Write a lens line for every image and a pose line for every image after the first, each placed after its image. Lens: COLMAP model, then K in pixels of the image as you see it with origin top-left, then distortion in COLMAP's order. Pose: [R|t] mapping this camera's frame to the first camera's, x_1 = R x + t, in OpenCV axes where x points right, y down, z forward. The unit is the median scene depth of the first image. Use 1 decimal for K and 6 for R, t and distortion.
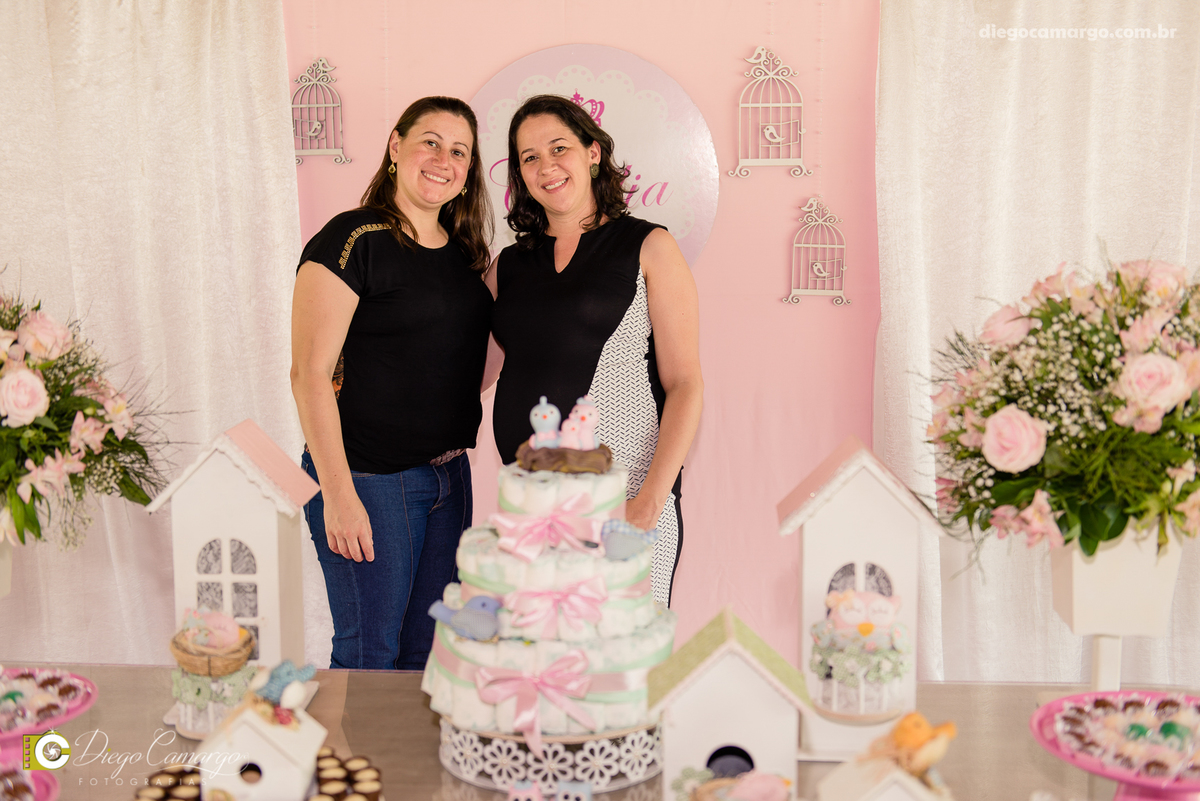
lens RADIAL K [[1435.8, 0, 600.0], [0, 1435.8, 400.5], [0, 0, 1]] dist [0.010034, 0.004802]
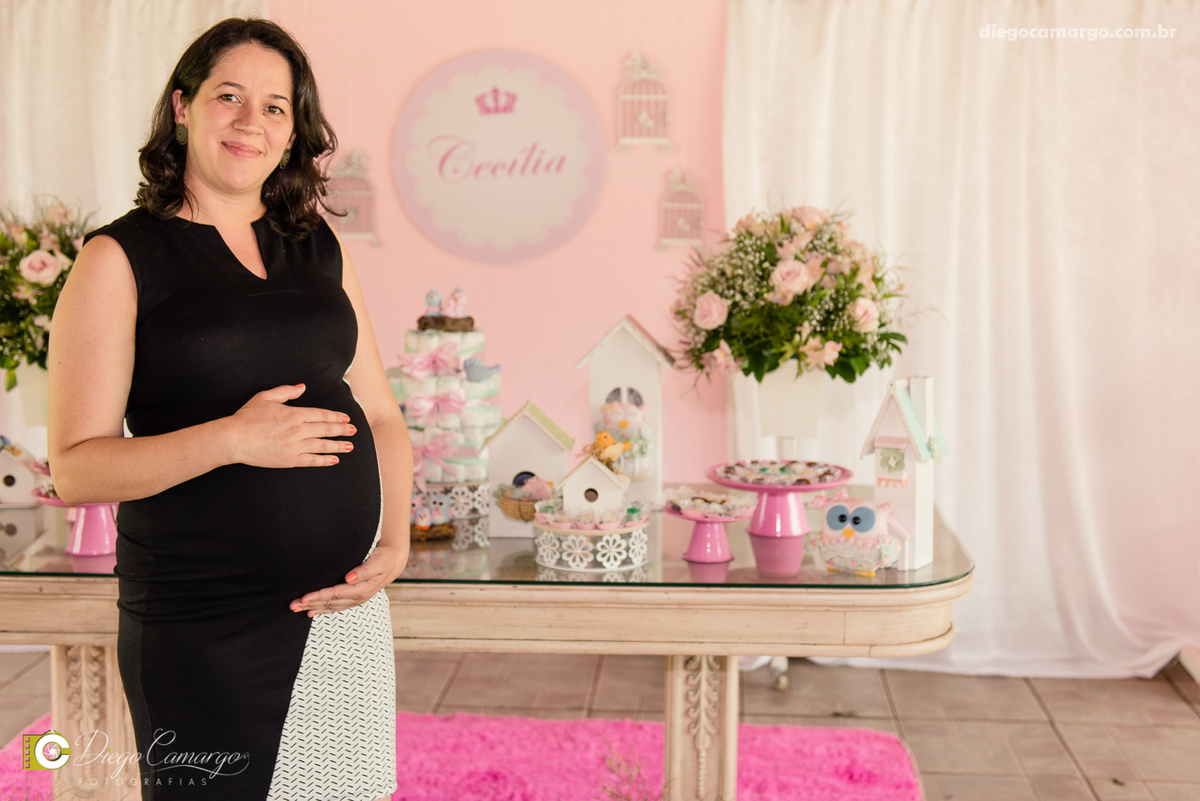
lens RADIAL K [[1616.1, 0, 621.7], [0, 1616.1, 339.6], [0, 0, 1]] dist [0.010083, 0.005552]
pose [[0.999922, 0.005147, 0.011370, 0.156898], [-0.004733, 0.999336, -0.036139, 0.125012], [-0.011548, 0.036082, 0.999282, -0.856181]]
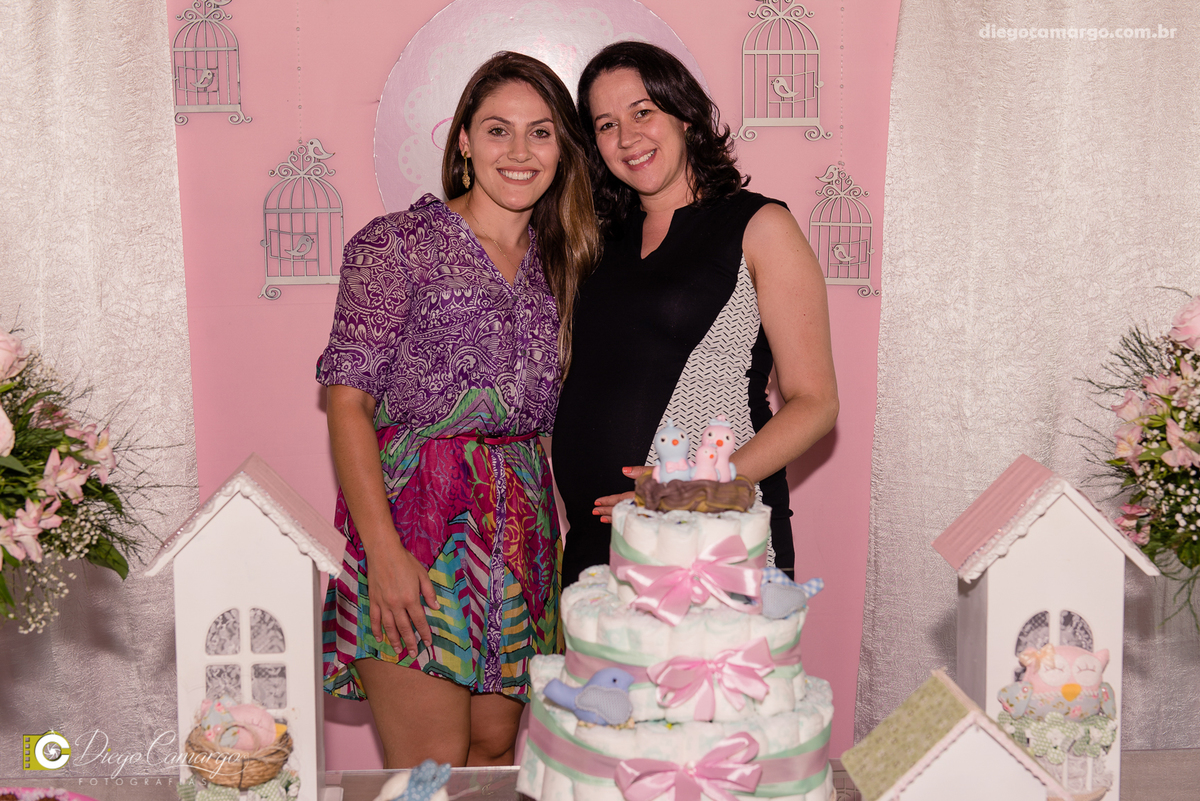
lens RADIAL K [[1796.9, 0, 635.1], [0, 1796.9, 386.7], [0, 0, 1]] dist [0.004752, -0.002144]
pose [[0.991276, -0.018427, 0.130510, -0.188792], [0.020517, 0.999682, -0.014687, -0.005244], [-0.130198, 0.017236, 0.991338, 0.008411]]
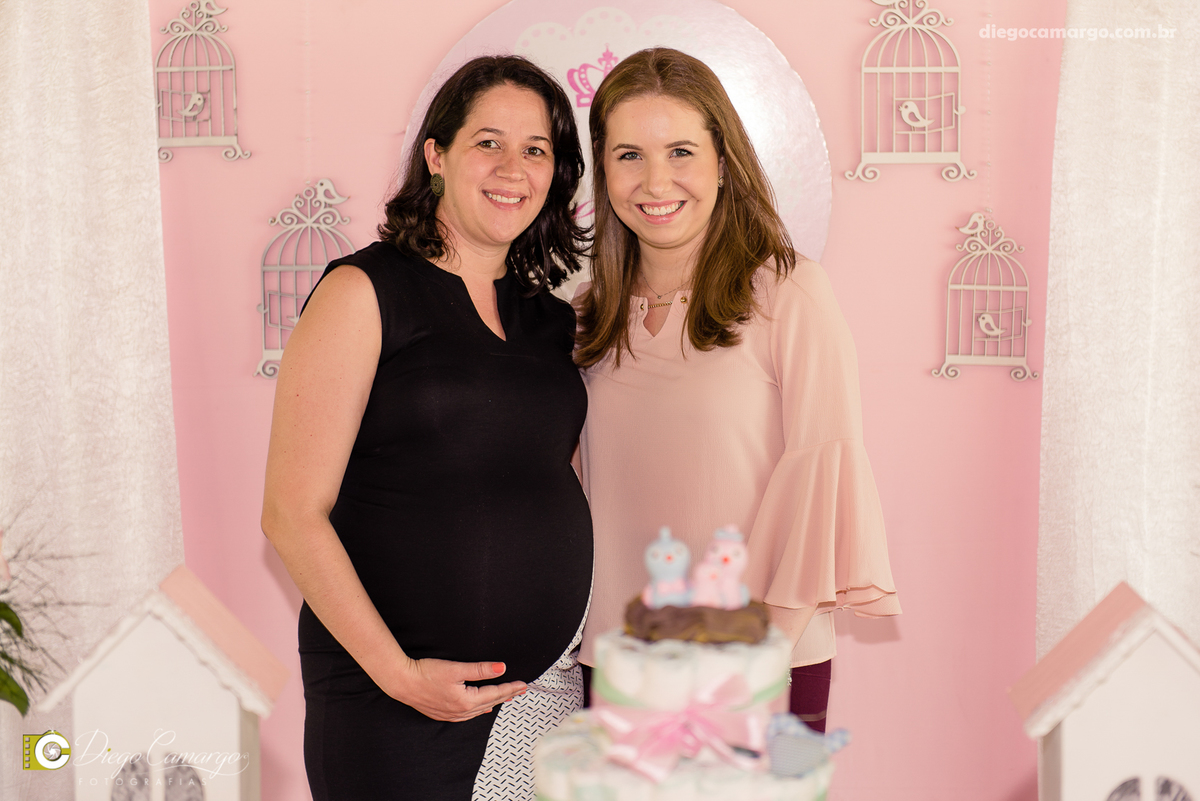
lens RADIAL K [[2374.4, 0, 636.2], [0, 2374.4, 378.8], [0, 0, 1]] dist [0.021782, -0.366304]
pose [[0.998874, -0.004383, 0.047240, -0.103253], [0.007412, 0.997915, -0.064120, -0.000981], [-0.046860, 0.064398, 0.996823, -0.083520]]
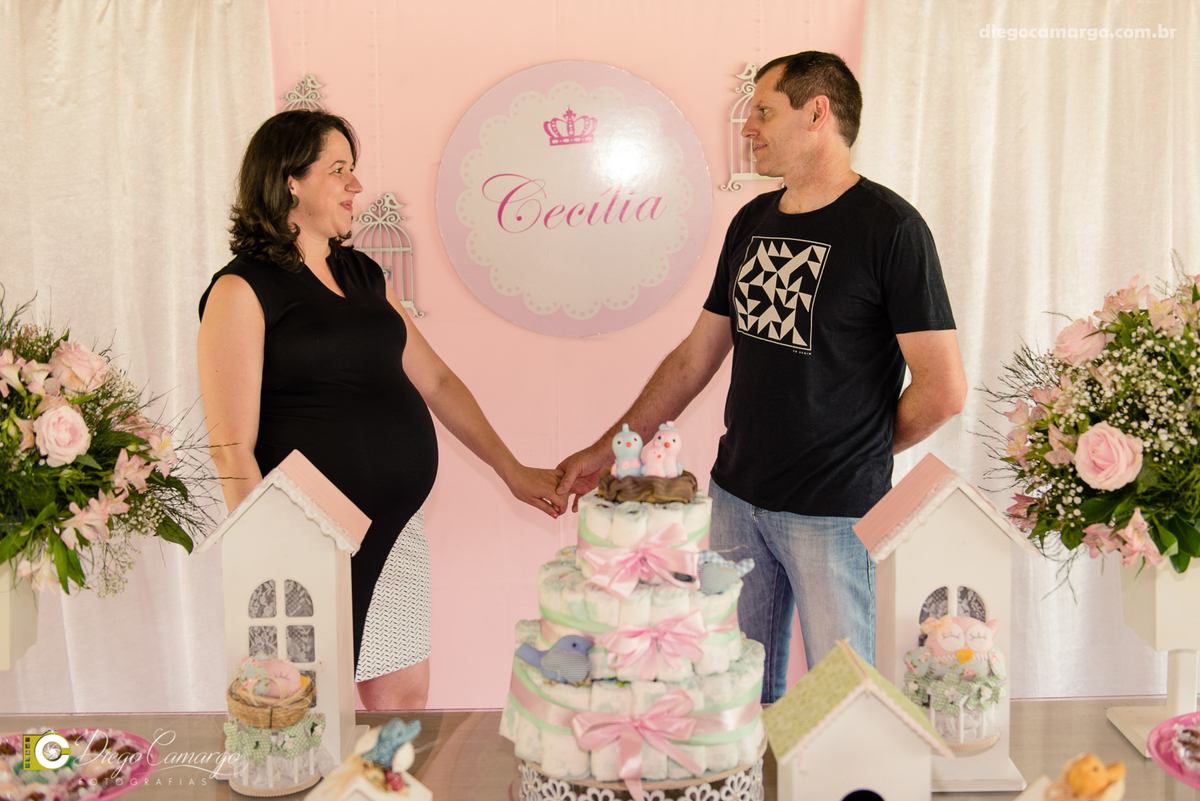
lens RADIAL K [[1385.3, 0, 625.2], [0, 1385.3, 354.3], [0, 0, 1]] dist [-0.001067, -0.005719]
pose [[0.996430, -0.017742, 0.082534, -0.115018], [0.020666, 0.999184, -0.034703, -0.016504], [-0.081851, 0.036284, 0.995984, 0.075477]]
